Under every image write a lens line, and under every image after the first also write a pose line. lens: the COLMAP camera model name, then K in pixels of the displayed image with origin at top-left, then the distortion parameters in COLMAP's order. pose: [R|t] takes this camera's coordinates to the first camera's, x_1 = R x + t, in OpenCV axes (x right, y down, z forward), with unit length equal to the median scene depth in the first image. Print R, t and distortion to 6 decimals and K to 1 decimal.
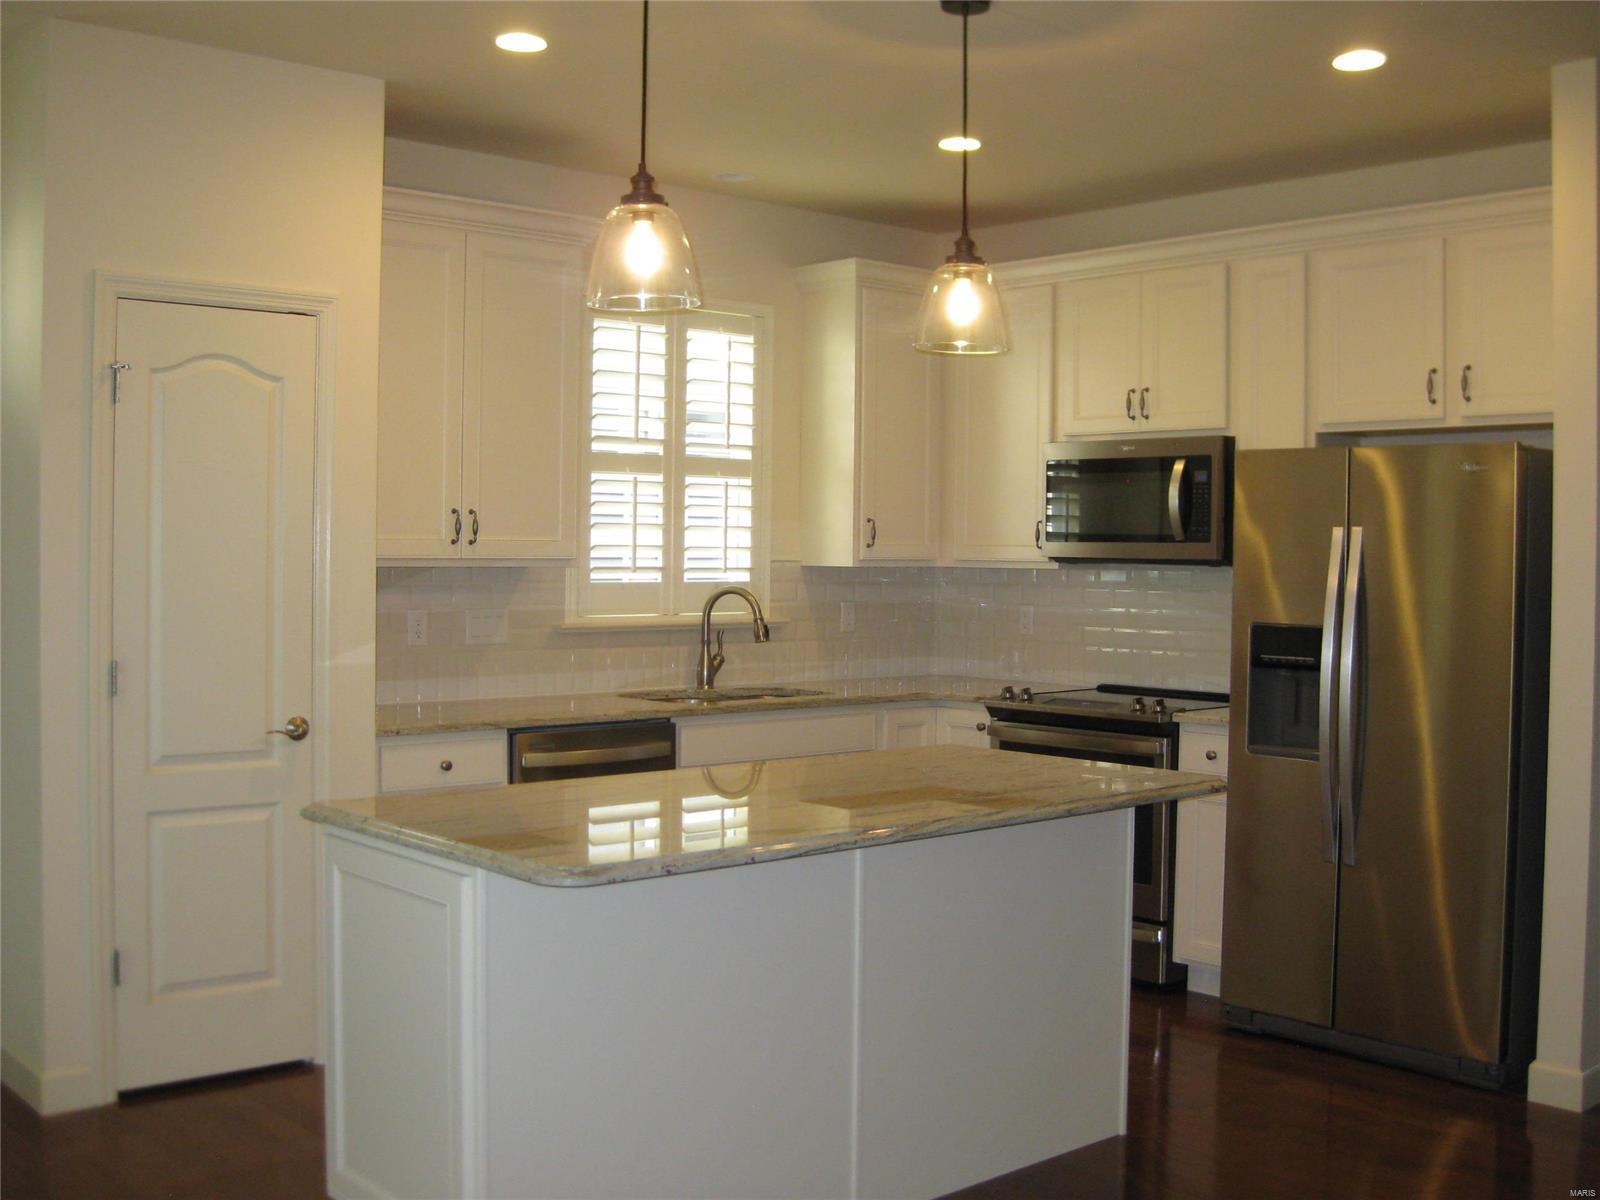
lens RADIAL K [[1722.6, 0, 800.0], [0, 1722.6, 600.0], [0, 0, 1]] dist [-0.159070, 0.019334]
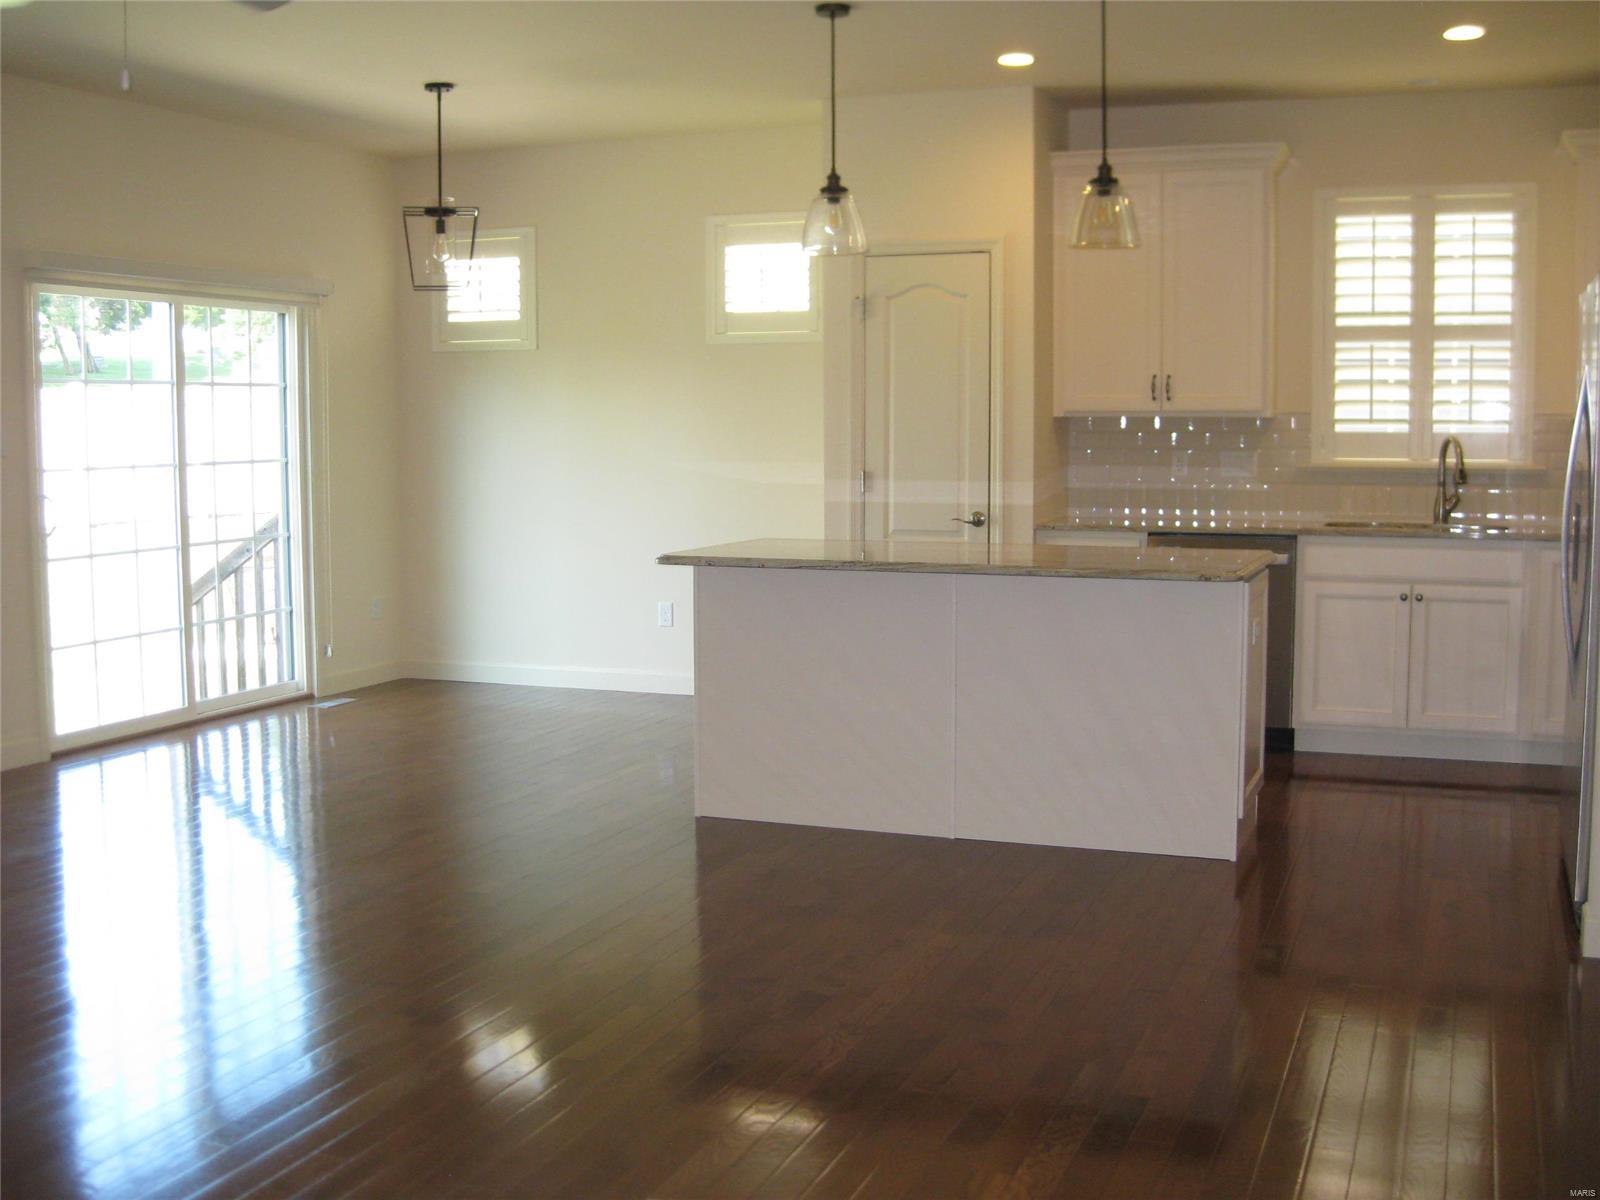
lens RADIAL K [[1722.6, 0, 800.0], [0, 1722.6, 600.0], [0, 0, 1]] dist [-0.159070, 0.019334]
pose [[0.443159, 0.074608, -0.893333, 0.799007], [-0.018669, 0.997083, 0.074011, 0.027344], [0.896248, -0.016121, 0.443259, 0.112243]]
